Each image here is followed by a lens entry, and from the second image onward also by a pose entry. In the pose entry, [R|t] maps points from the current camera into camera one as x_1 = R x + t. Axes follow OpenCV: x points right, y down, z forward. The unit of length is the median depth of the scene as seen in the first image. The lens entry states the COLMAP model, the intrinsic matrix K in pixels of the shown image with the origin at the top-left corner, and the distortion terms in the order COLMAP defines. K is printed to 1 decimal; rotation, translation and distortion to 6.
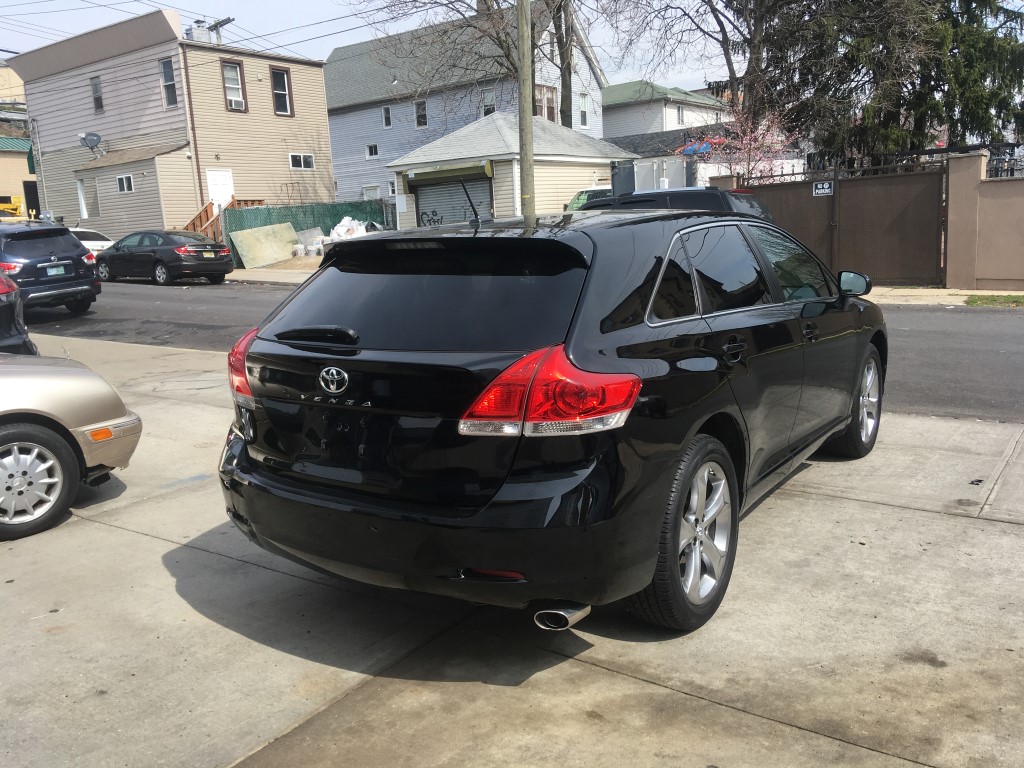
lens RADIAL K [[864.8, 0, 512.0], [0, 864.8, 384.0], [0, 0, 1]] dist [0.124557, -0.200933]
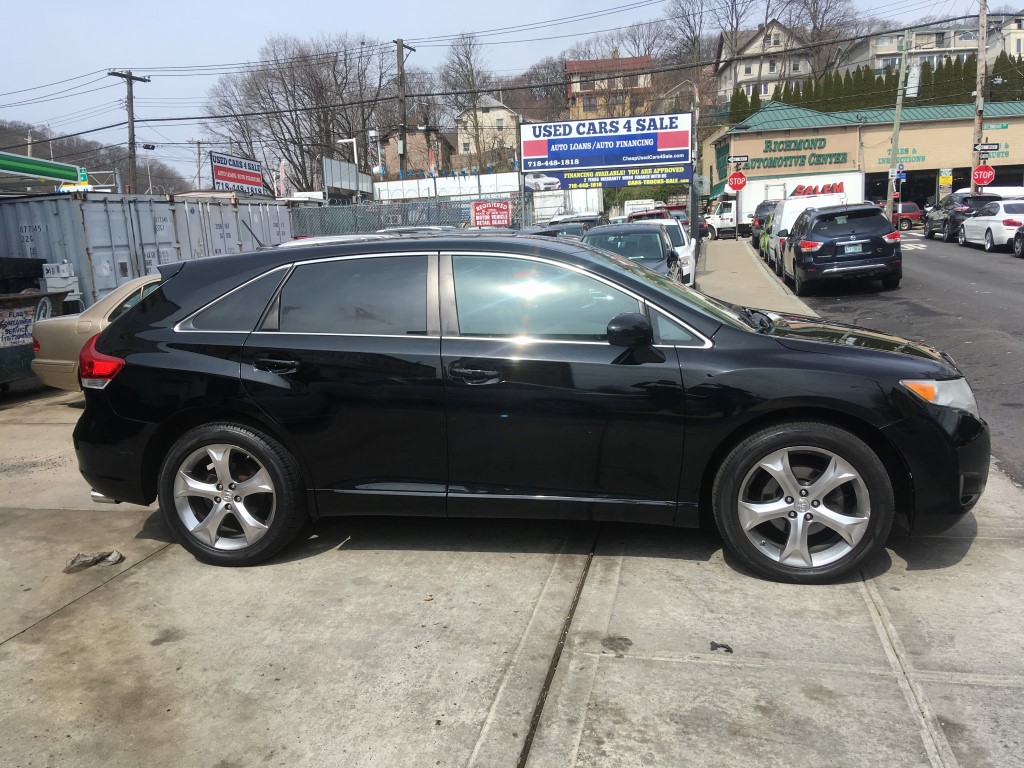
lens RADIAL K [[864.8, 0, 512.0], [0, 864.8, 384.0], [0, 0, 1]] dist [0.124557, -0.200933]
pose [[0.389129, 0.174387, -0.904526, 0.931248], [-0.136128, 0.982023, 0.130765, -0.136149], [0.911069, 0.072247, 0.405873, 0.512967]]
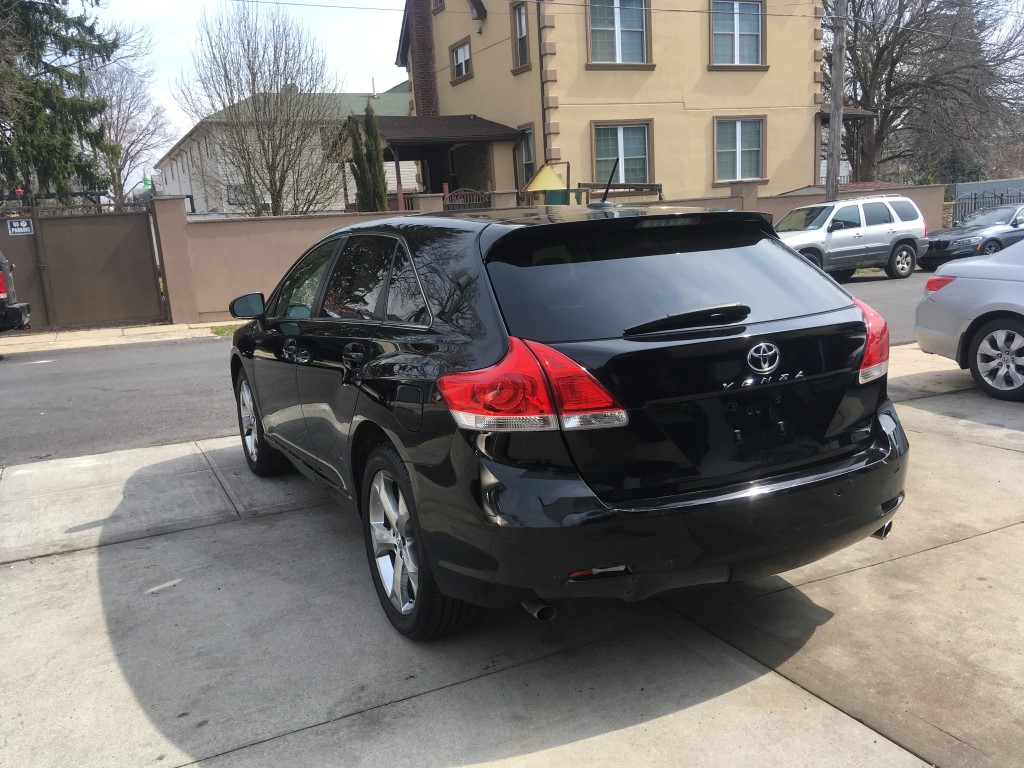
lens RADIAL K [[864.8, 0, 512.0], [0, 864.8, 384.0], [0, 0, 1]] dist [0.124557, -0.200933]
pose [[0.480449, -0.137625, 0.866157, -0.598236], [0.190894, 0.980343, 0.049881, -0.039008], [-0.855995, 0.141379, 0.497276, 0.406195]]
